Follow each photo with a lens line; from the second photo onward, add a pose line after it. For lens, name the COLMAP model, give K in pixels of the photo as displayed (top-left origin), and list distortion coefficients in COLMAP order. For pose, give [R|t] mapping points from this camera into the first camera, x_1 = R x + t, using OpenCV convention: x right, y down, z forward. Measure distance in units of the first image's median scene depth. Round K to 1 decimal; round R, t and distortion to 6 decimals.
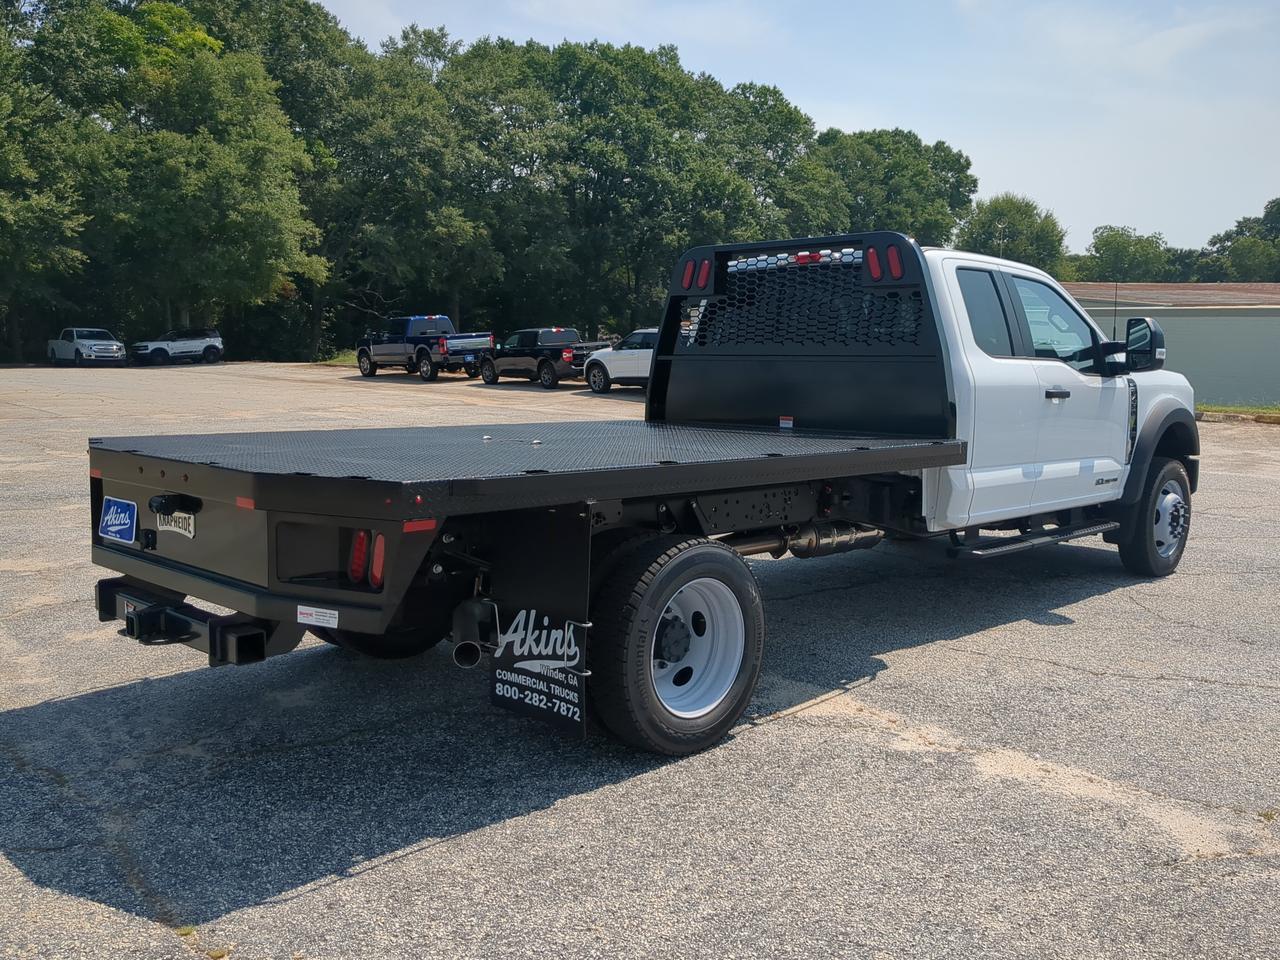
lens RADIAL K [[1170.6, 0, 640.0], [0, 1170.6, 480.0], [0, 0, 1]] dist [0.007525, 0.006572]
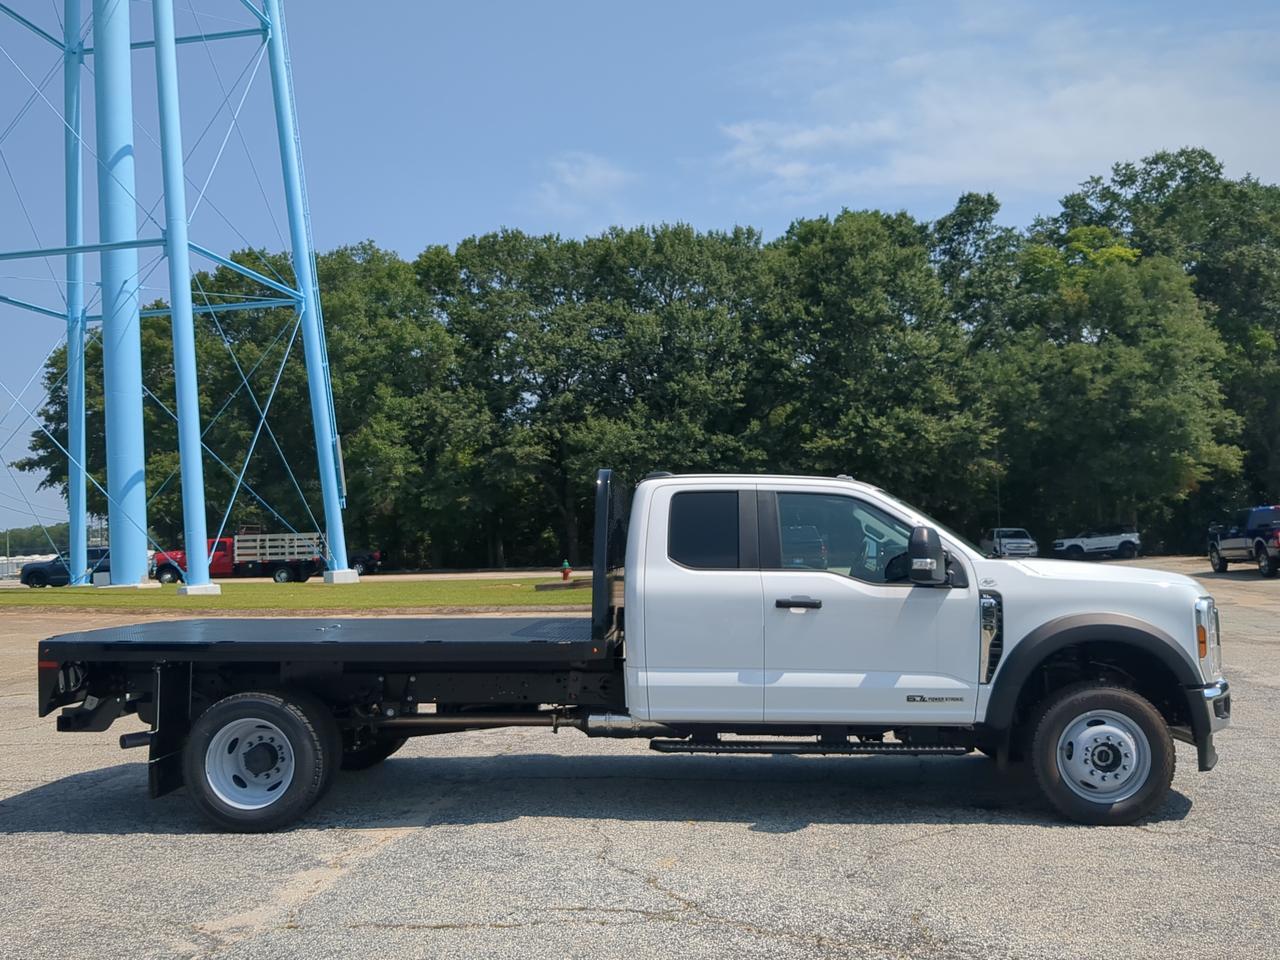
lens RADIAL K [[1170.1, 0, 640.0], [0, 1170.1, 480.0], [0, 0, 1]] dist [0.001663, -0.000628]
pose [[0.655647, -0.060453, -0.752644, 0.133040], [-0.063402, 0.988862, -0.134657, -0.004341], [0.752401, 0.136006, 0.644511, 0.028170]]
